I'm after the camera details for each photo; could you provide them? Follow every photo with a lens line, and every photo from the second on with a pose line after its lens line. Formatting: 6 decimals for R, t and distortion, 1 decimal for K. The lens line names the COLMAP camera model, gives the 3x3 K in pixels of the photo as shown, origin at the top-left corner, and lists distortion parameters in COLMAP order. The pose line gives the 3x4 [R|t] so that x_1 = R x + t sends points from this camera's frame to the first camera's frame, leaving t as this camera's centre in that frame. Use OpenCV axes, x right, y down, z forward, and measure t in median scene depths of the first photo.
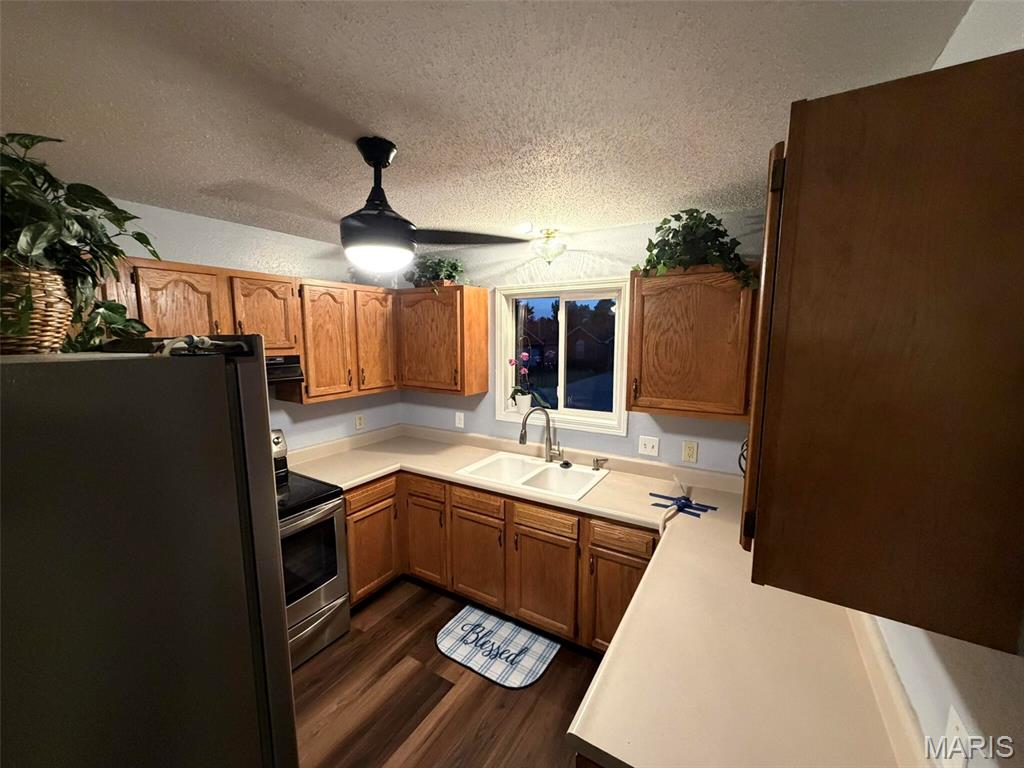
lens RADIAL K [[407.0, 0, 512.1], [0, 407.0, 385.5], [0, 0, 1]] dist [-0.001198, 0.000364]
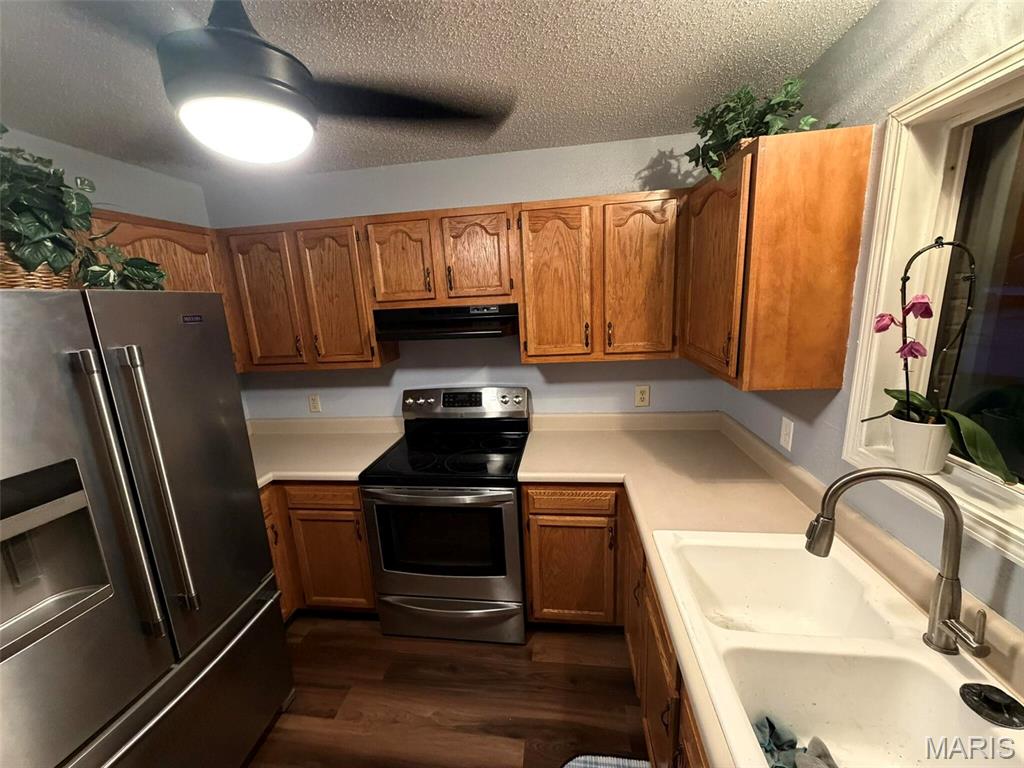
lens RADIAL K [[407.0, 0, 509.8], [0, 407.0, 385.2], [0, 0, 1]] dist [-0.001198, 0.000364]
pose [[0.397693, 0.179202, -0.899848, 0.229352], [-0.061680, 0.983744, 0.168650, -0.048801], [0.915443, -0.011568, 0.402282, 0.640346]]
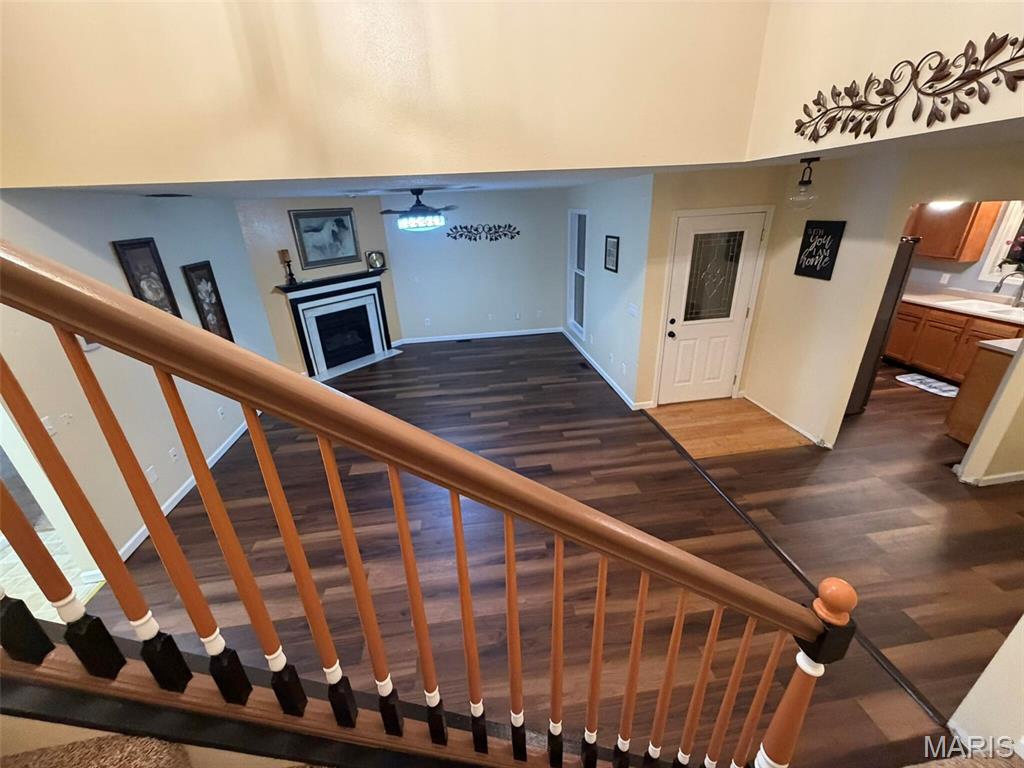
lens RADIAL K [[407.0, 0, 510.1], [0, 407.0, 383.2], [0, 0, 1]] dist [-0.001198, 0.000364]
pose [[0.631249, 0.287916, -0.720159, 0.083259], [-0.056987, 0.943250, 0.327156, 0.061108], [0.773483, -0.165477, 0.611834, -1.832046]]
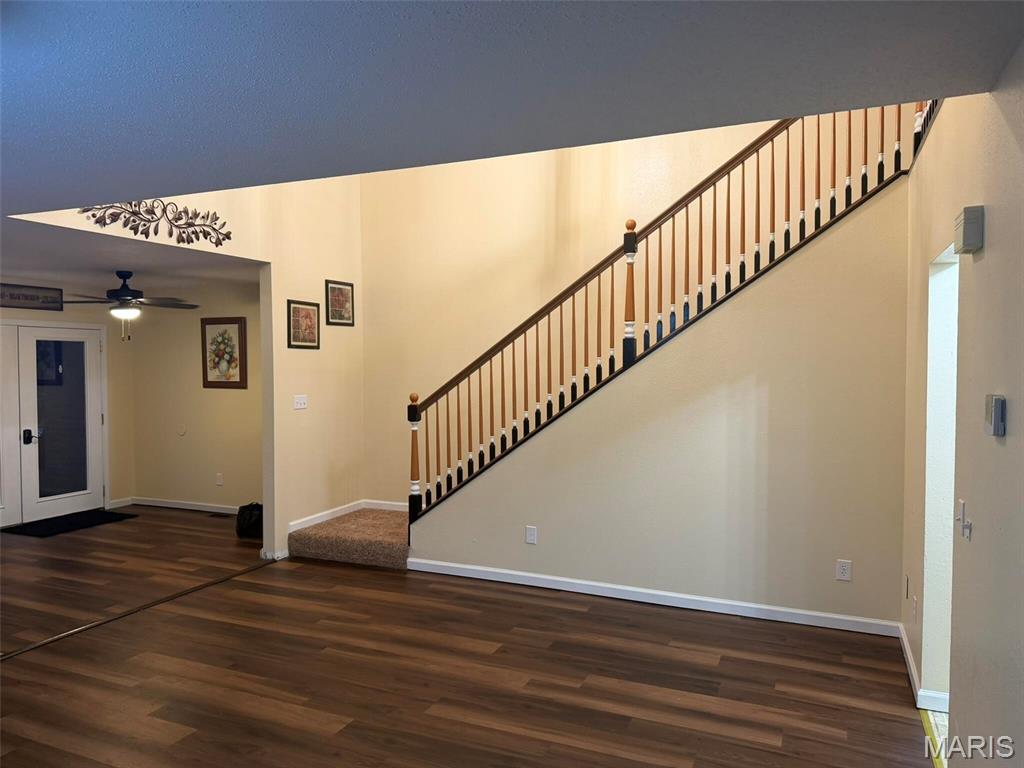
lens RADIAL K [[716.6, 0, 512.6], [0, 716.6, 388.4], [0, 0, 1]] dist [0.034861, -0.034123]
pose [[-0.136552, -0.037183, 0.989935, -2.193782], [0.125659, 0.990573, 0.054540, 0.245404], [-0.982631, 0.131842, -0.130592, -1.411828]]
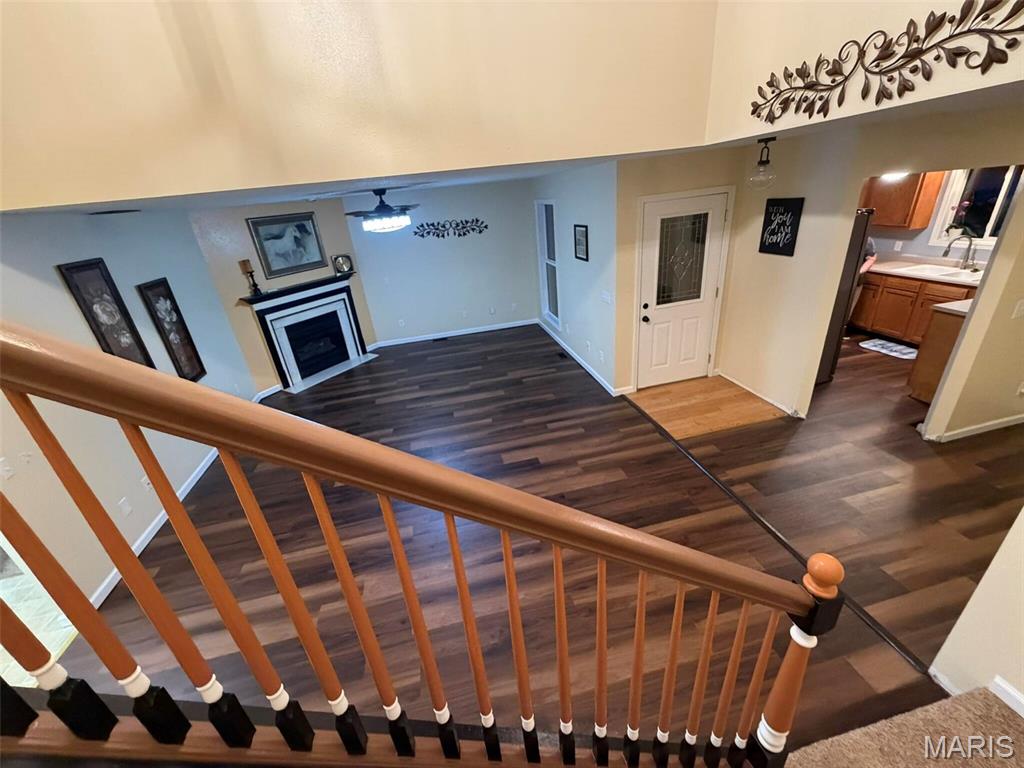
lens RADIAL K [[407.0, 0, 509.8], [0, 407.0, 382.8], [0, 0, 1]] dist [-0.001198, 0.000364]
pose [[0.687238, 0.247528, -0.682960, 0.073709], [0.001780, 0.939579, 0.342326, 0.048462], [0.726430, -0.236475, 0.645274, -1.829760]]
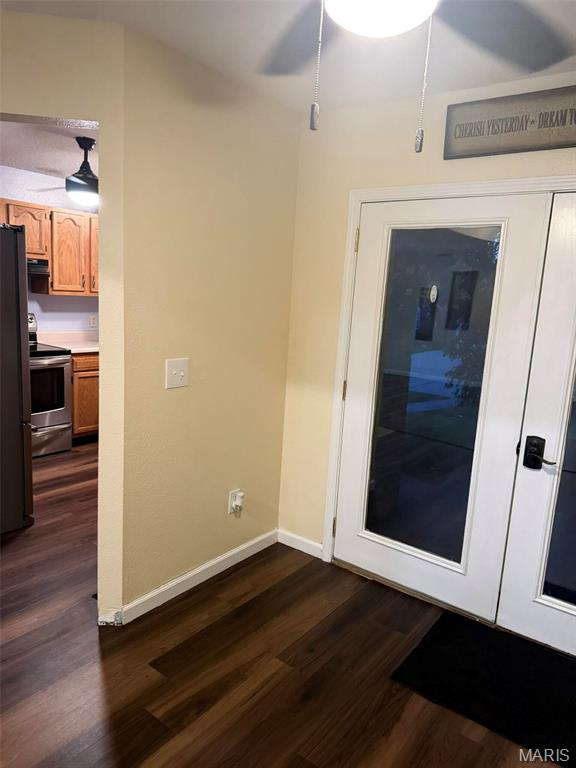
lens RADIAL K [[537.4, 0, 285.3], [0, 537.4, 383.3], [0, 0, 1]] dist [0.034861, -0.034123]
pose [[0.992588, 0.076199, -0.094676, 0.532556], [-0.072506, 0.996489, 0.041858, 0.219709], [0.097533, -0.034683, 0.994628, -0.853202]]
